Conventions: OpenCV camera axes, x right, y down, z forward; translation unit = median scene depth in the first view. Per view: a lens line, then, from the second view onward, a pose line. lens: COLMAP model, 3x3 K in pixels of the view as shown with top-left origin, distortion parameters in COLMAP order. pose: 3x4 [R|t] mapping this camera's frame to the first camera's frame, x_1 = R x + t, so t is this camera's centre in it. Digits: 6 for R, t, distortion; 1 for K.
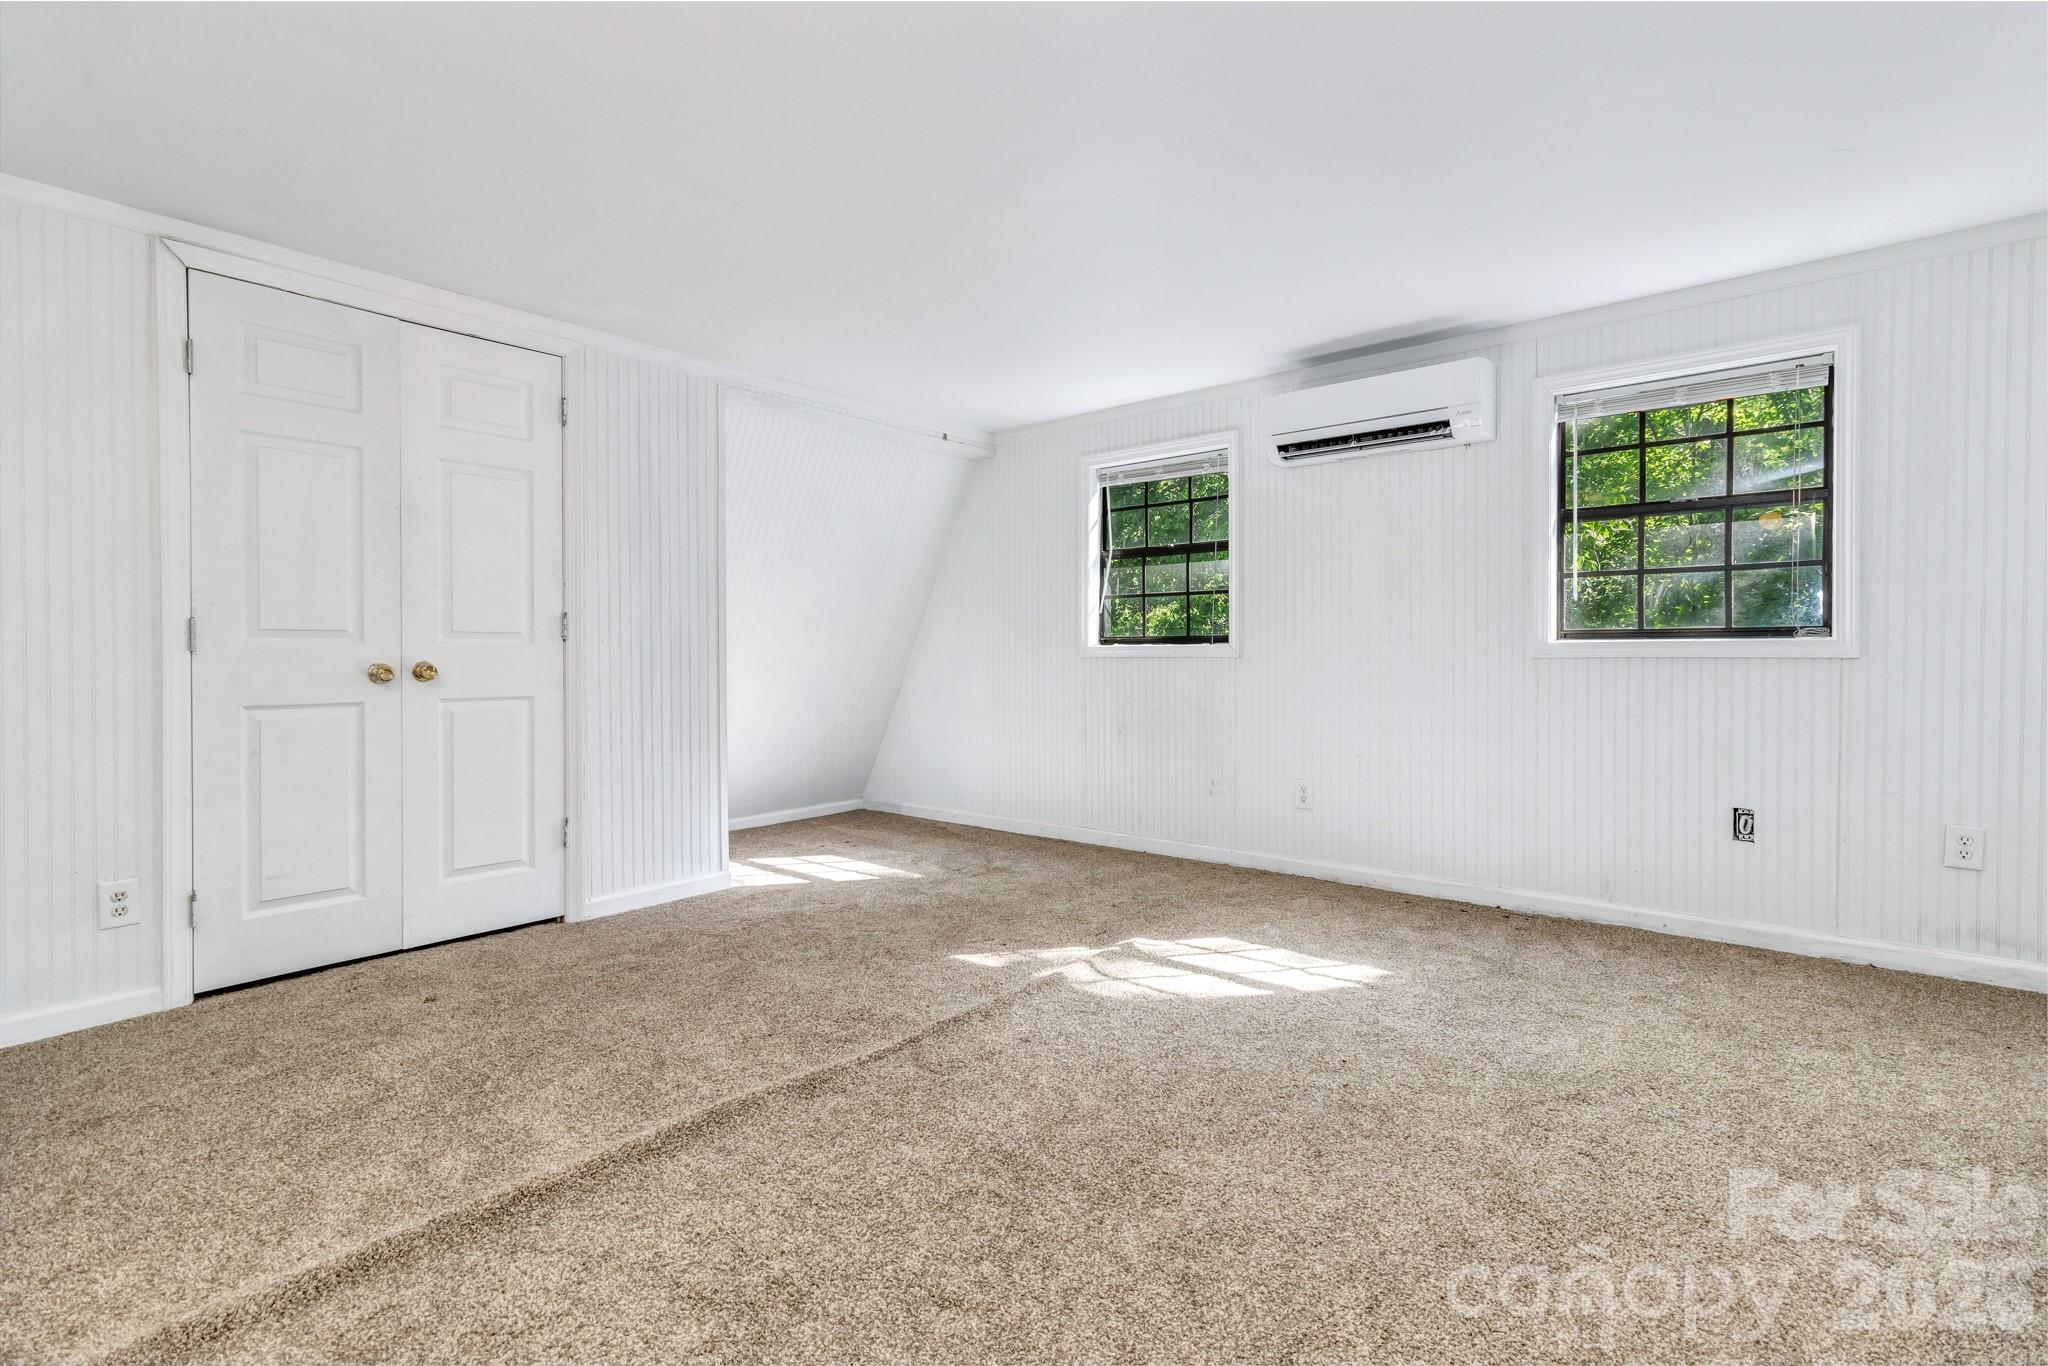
lens RADIAL K [[937.8, 0, 1012.9], [0, 937.8, 667.1], [0, 0, 1]] dist [-0.000654, 0.000830]
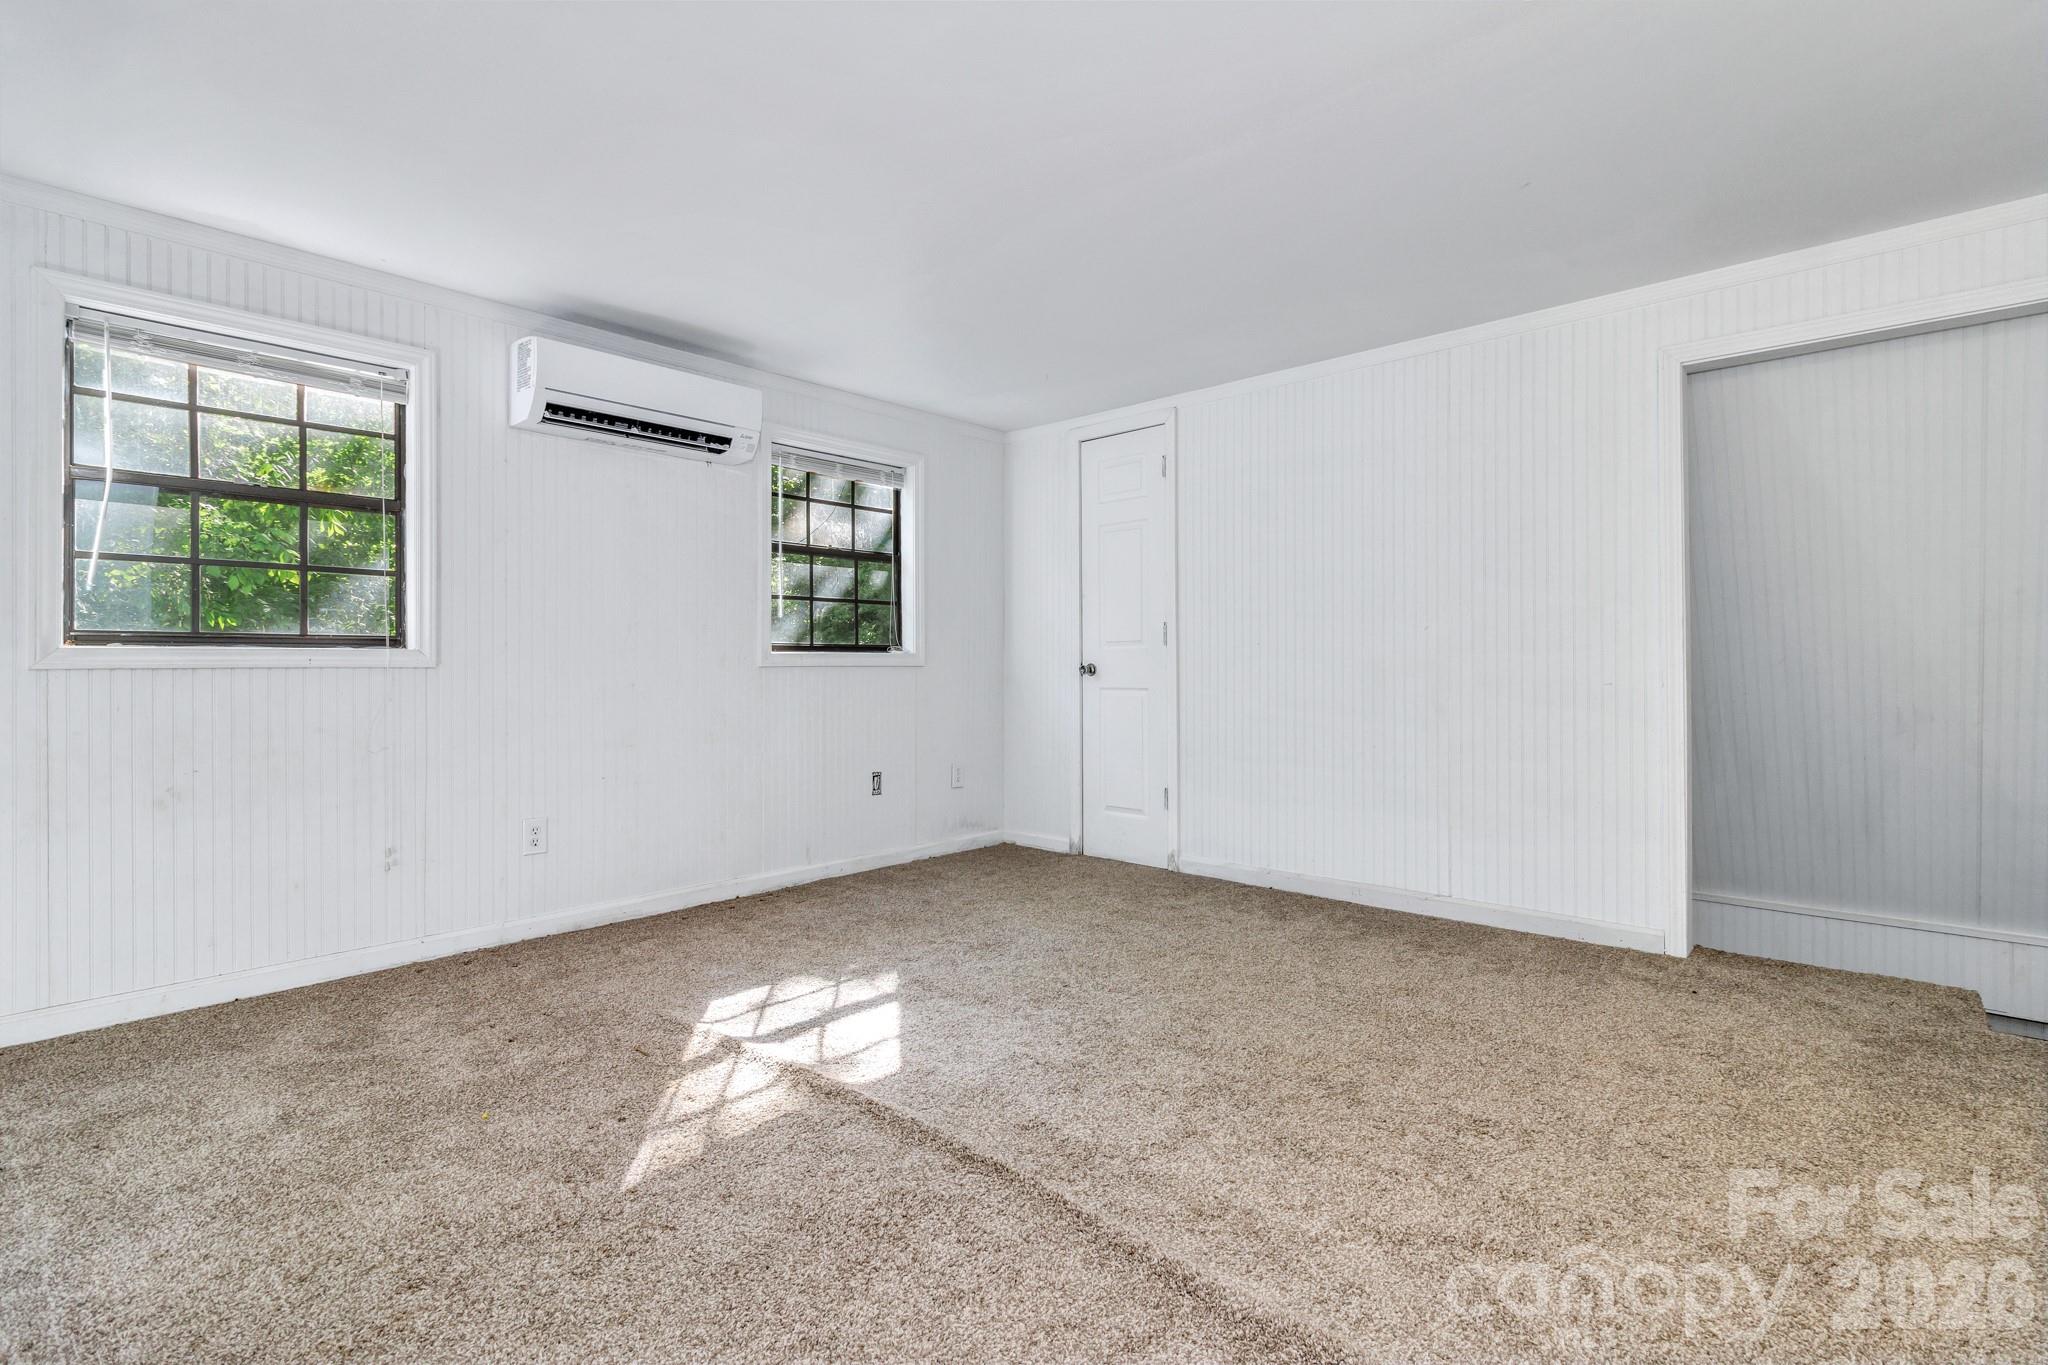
lens RADIAL K [[937.8, 0, 1009.6], [0, 937.8, 669.7], [0, 0, 1]] dist [-0.000654, 0.000830]
pose [[0.048982, -0.006720, 0.998777, -0.534994], [0.011370, 0.999916, 0.006170, -0.009959], [-0.998735, 0.011054, 0.049054, 0.616107]]
